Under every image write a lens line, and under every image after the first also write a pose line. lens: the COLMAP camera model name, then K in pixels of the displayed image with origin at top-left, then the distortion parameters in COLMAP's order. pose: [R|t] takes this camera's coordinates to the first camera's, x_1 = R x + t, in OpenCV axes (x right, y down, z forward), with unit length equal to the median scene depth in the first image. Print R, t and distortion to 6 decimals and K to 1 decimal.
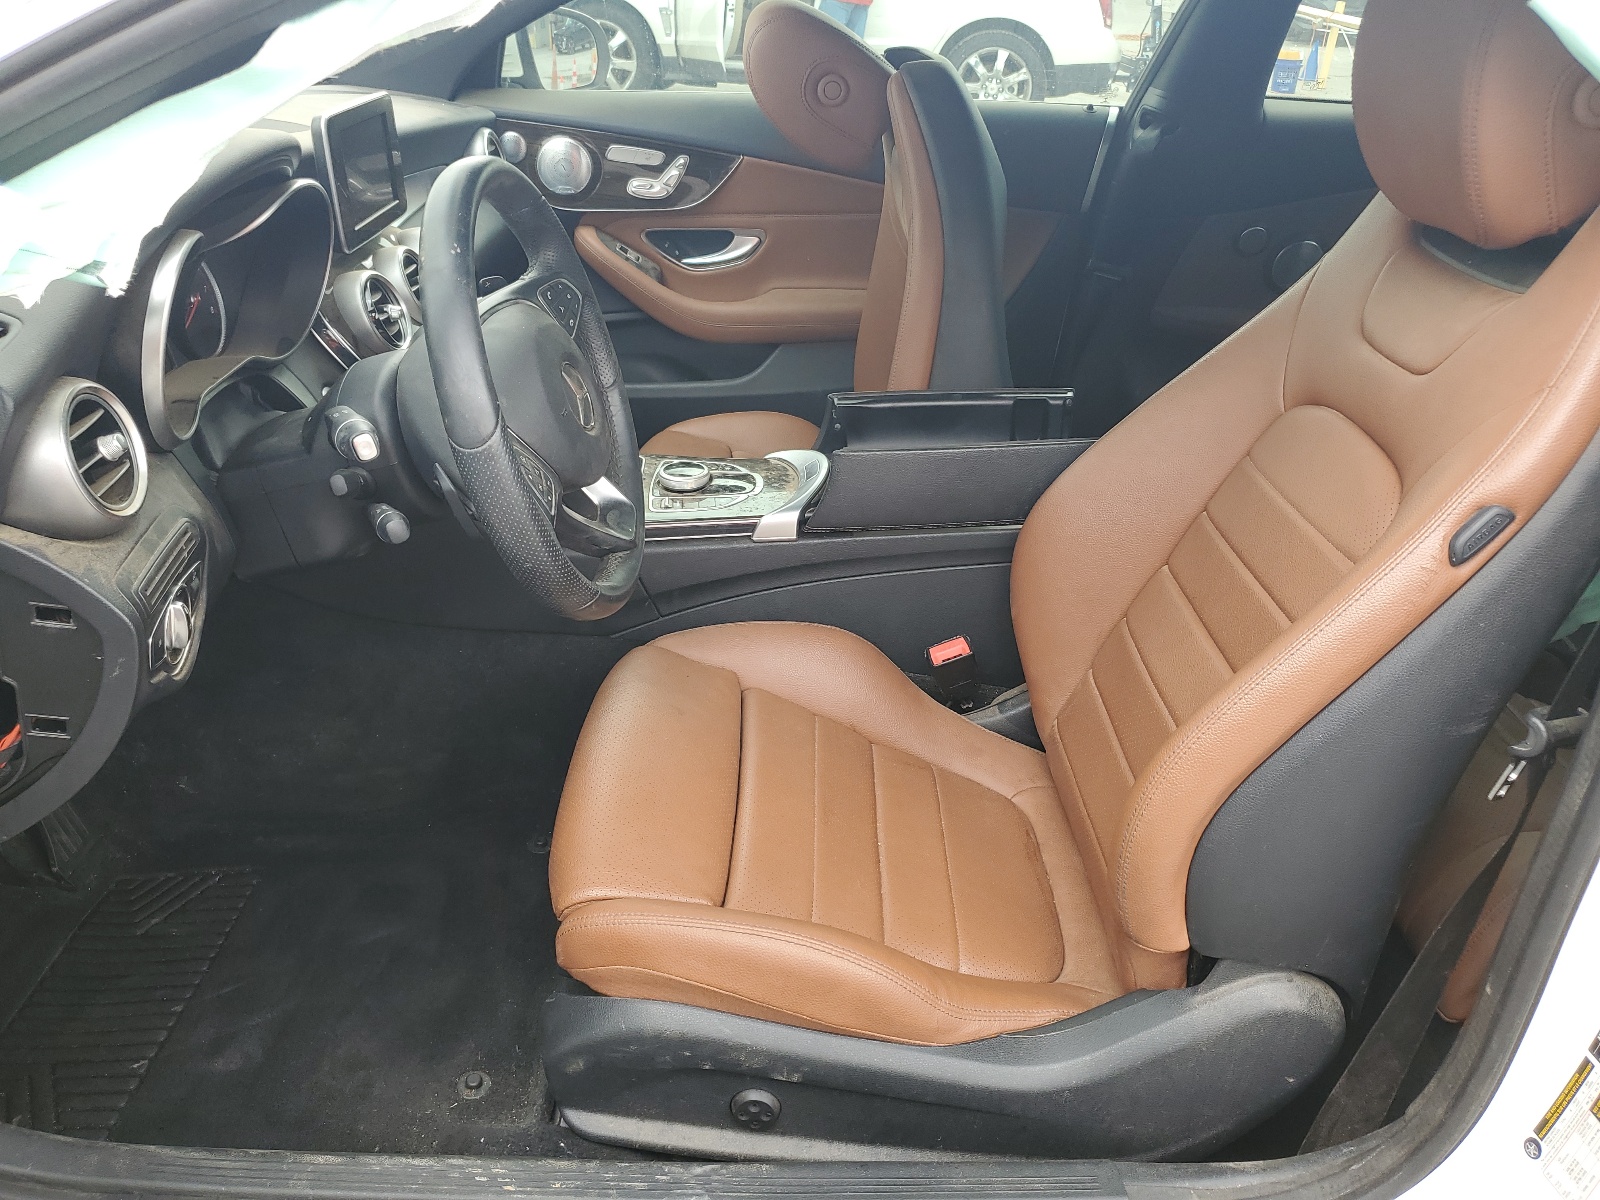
lens RADIAL K [[1295.3, 0, 799.2], [0, 1295.3, 597.7], [0, 0, 1]] dist [0.005782, 0.006789]
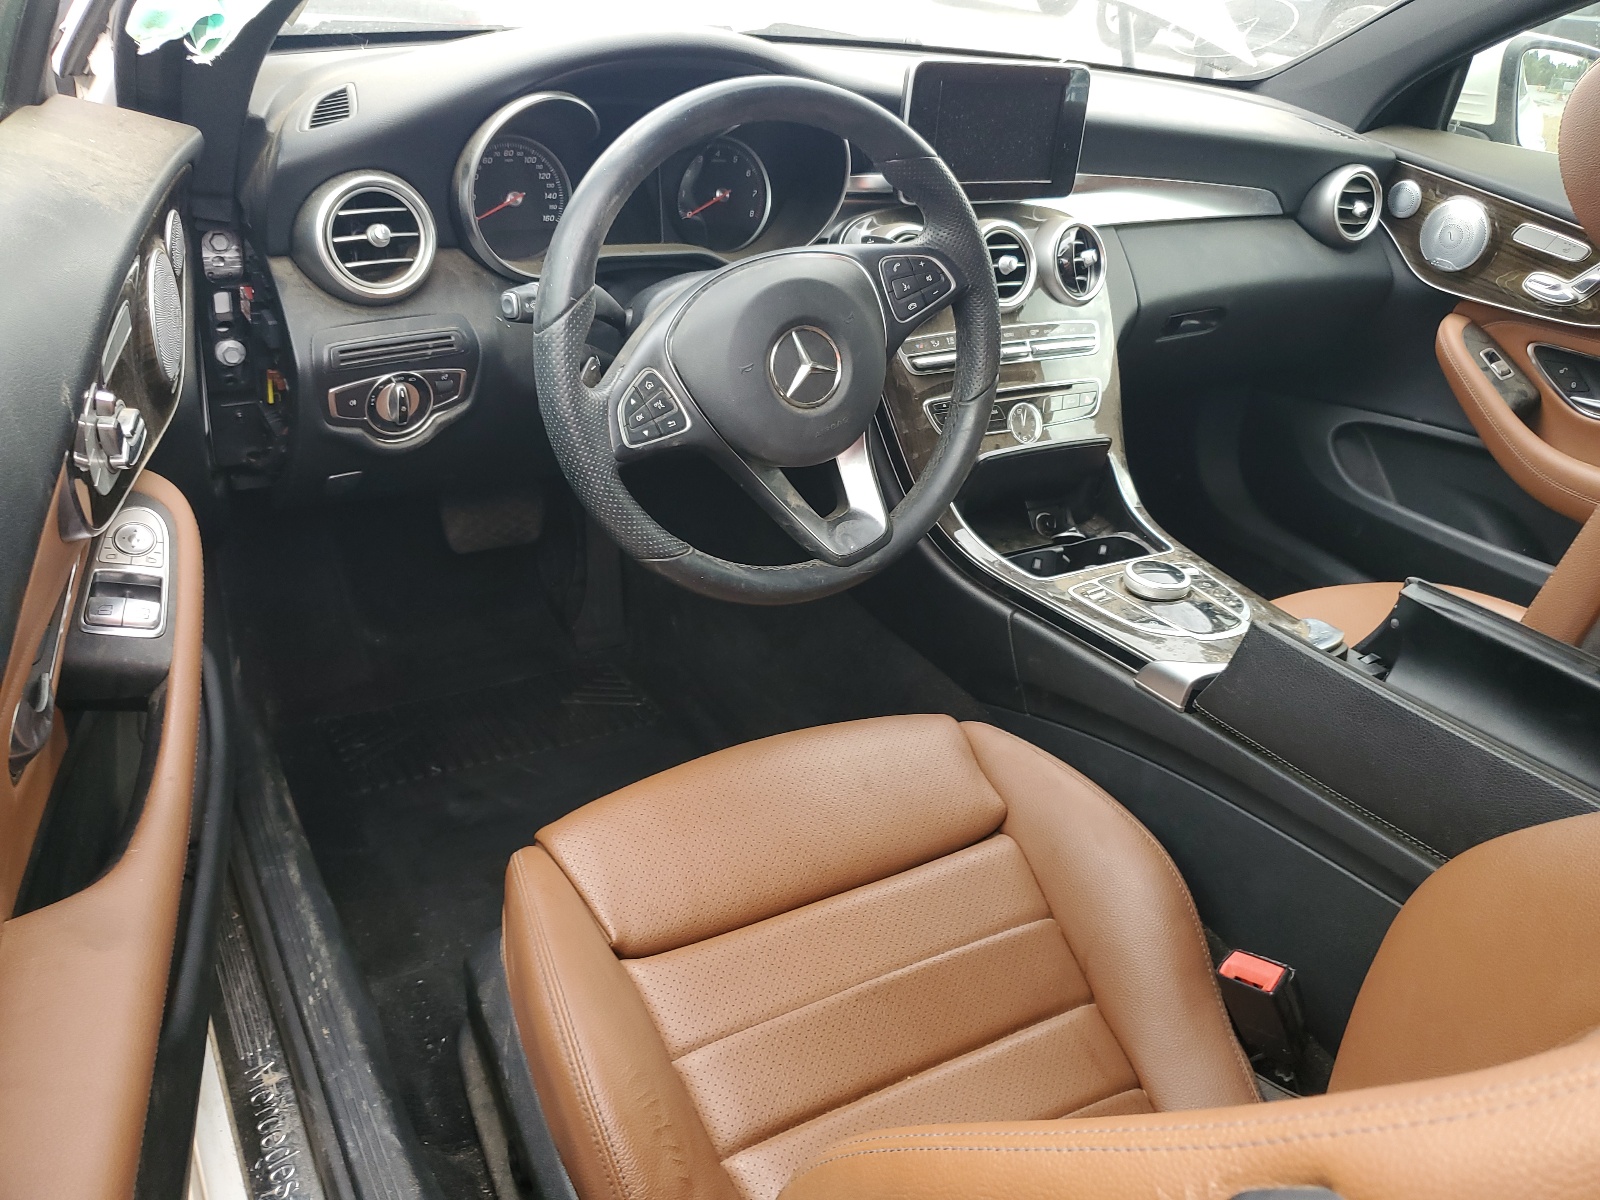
lens RADIAL K [[1295.3, 0, 799.2], [0, 1295.3, 603.1], [0, 0, 1]] dist [0.005782, 0.006789]
pose [[0.491172, 0.423149, -0.761377, 0.313899], [-0.463938, 0.866868, 0.182487, -0.095065], [0.737233, 0.263600, 0.622096, 0.266194]]
